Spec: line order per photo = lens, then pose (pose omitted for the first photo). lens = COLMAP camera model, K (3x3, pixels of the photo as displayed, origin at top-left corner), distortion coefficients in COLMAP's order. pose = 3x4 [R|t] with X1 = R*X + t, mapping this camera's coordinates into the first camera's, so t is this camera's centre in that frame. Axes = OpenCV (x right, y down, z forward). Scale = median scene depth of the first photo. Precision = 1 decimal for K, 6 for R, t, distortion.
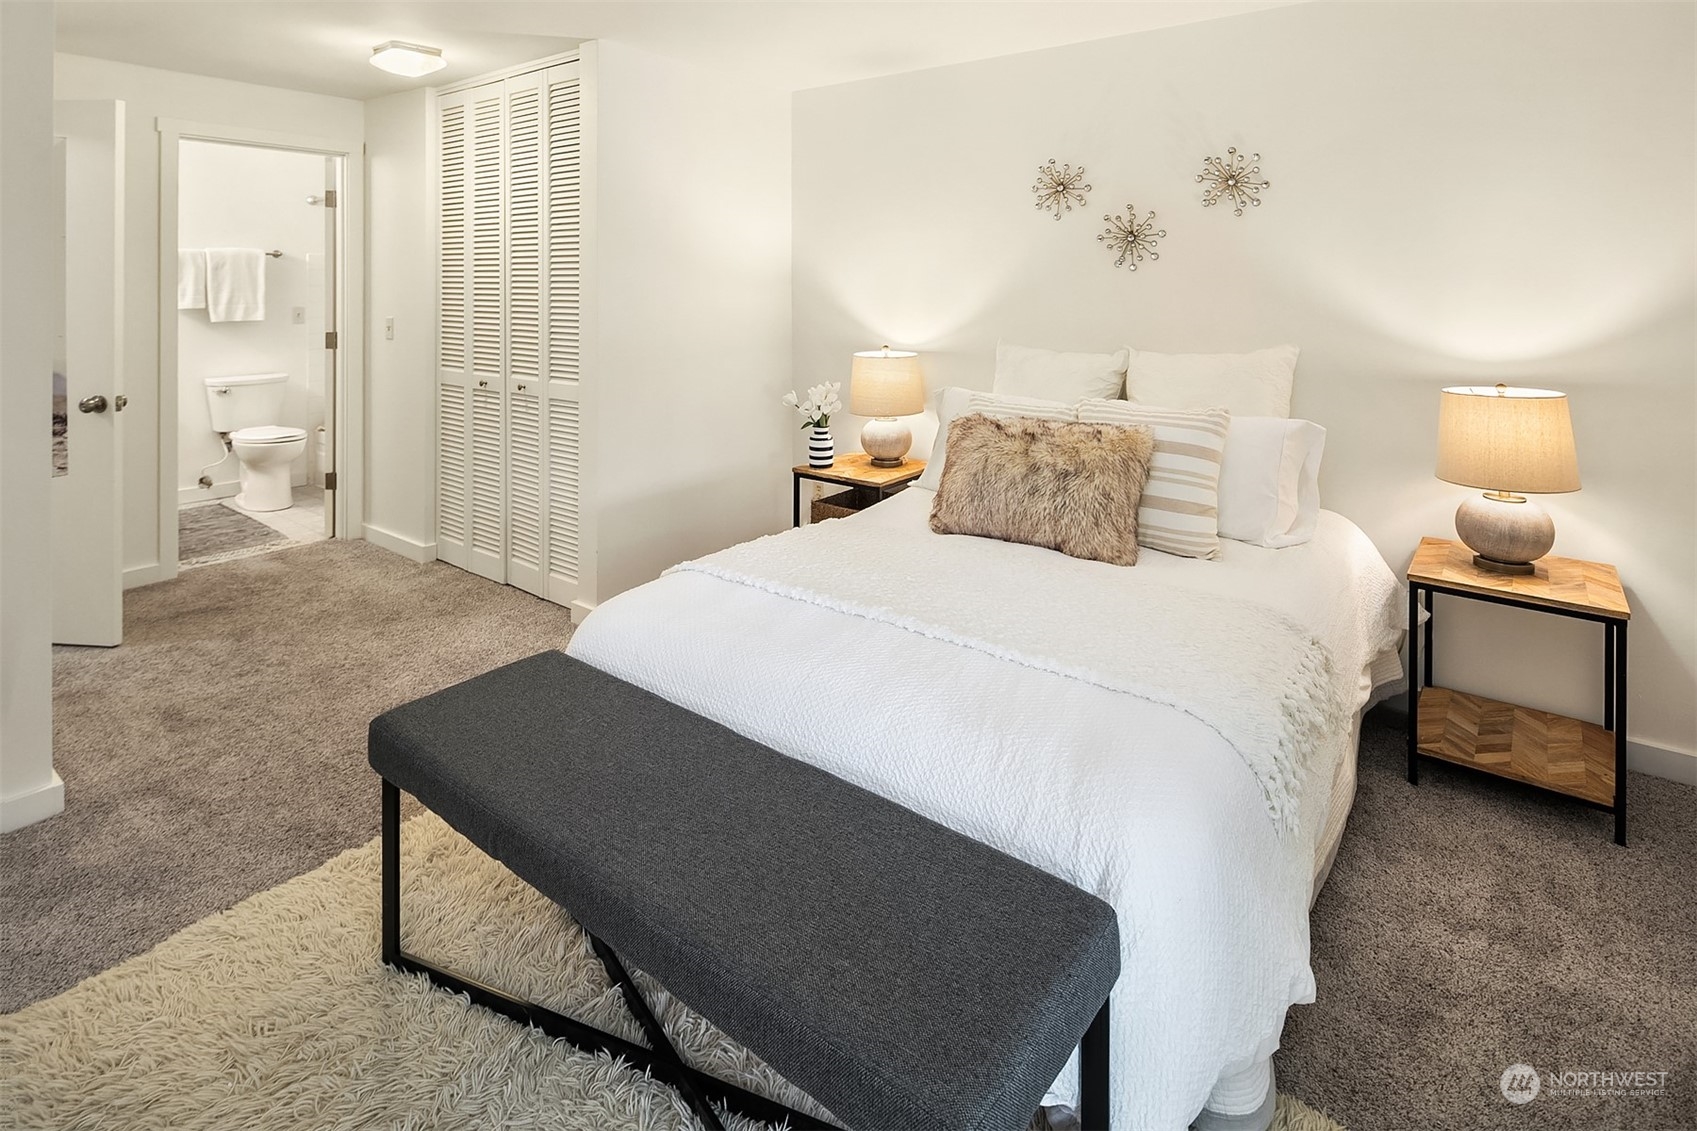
lens RADIAL K [[804.3, 0, 848.5], [0, 804.3, 565.5], [0, 0, 1]] dist [-0.000733, -0.000834]
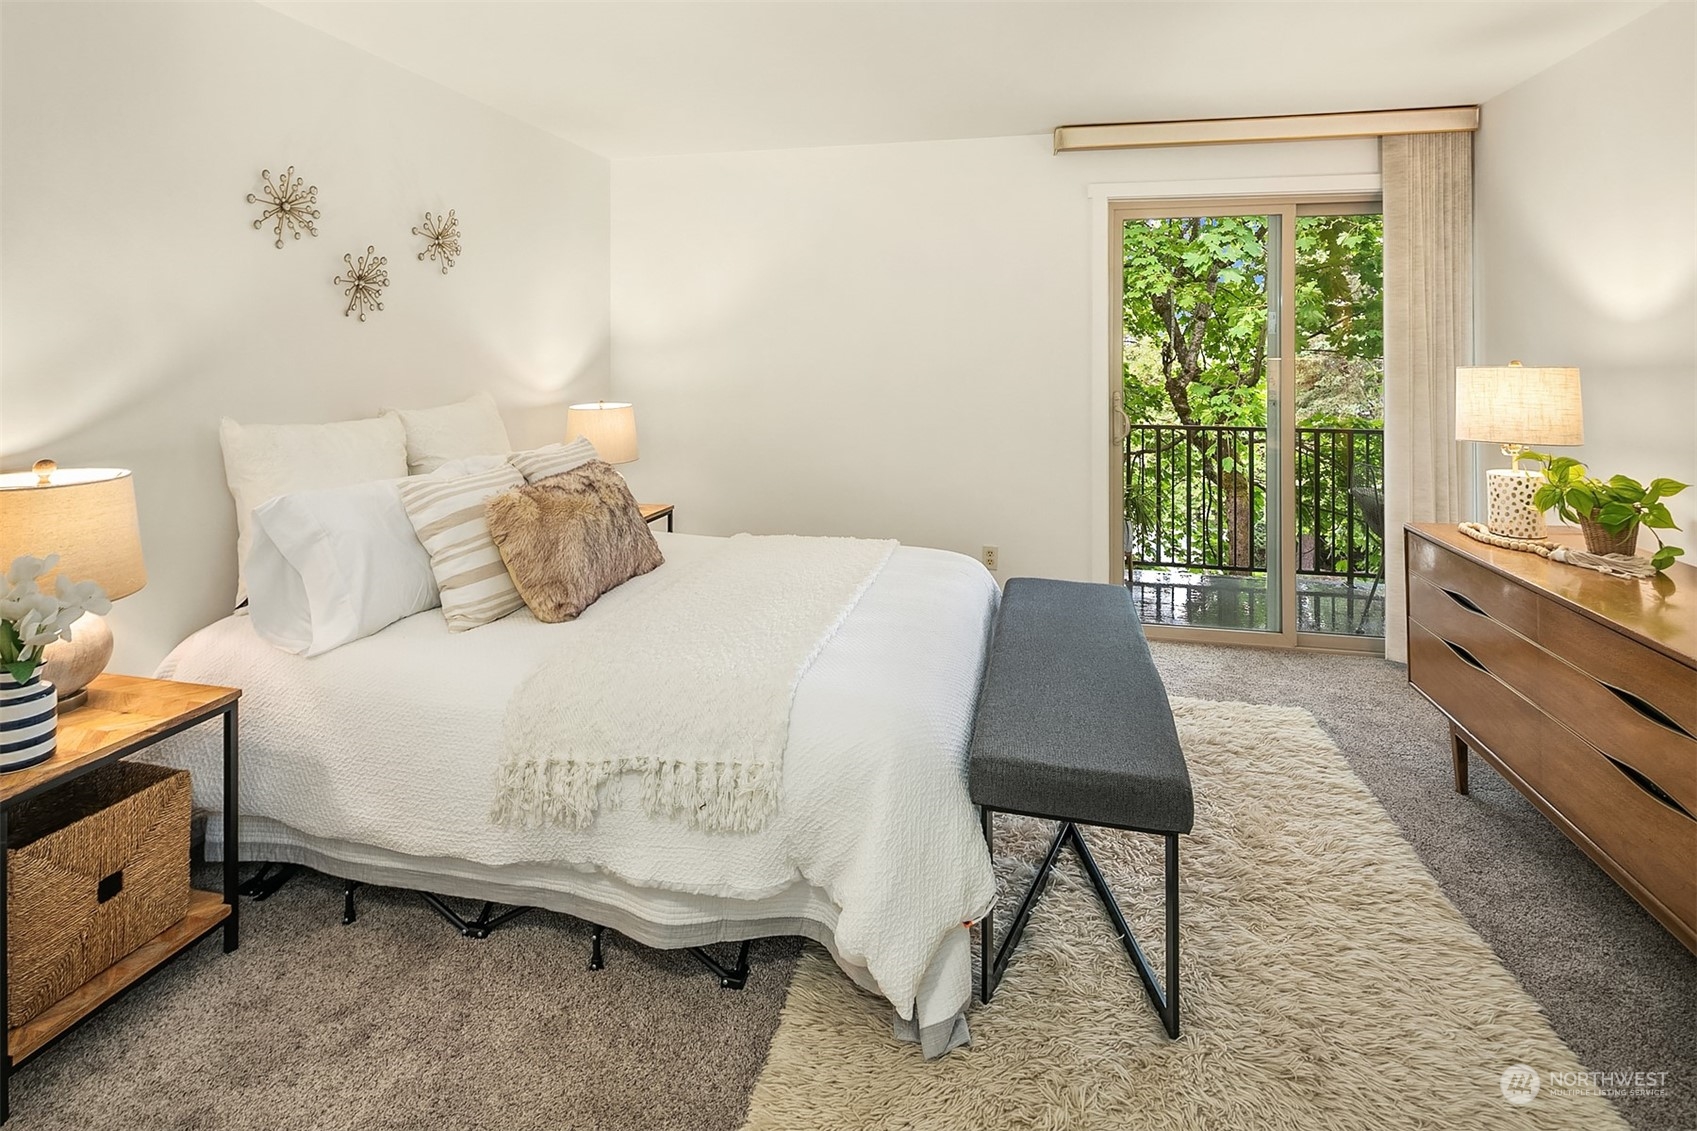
lens RADIAL K [[804.3, 0, 848.5], [0, 804.3, 565.5], [0, 0, 1]] dist [-0.000733, -0.000834]
pose [[-0.407623, -0.224920, 0.885017, -0.685482], [0.321041, 0.872018, 0.369482, -0.294586], [-0.854855, 0.434736, -0.283246, 0.926823]]
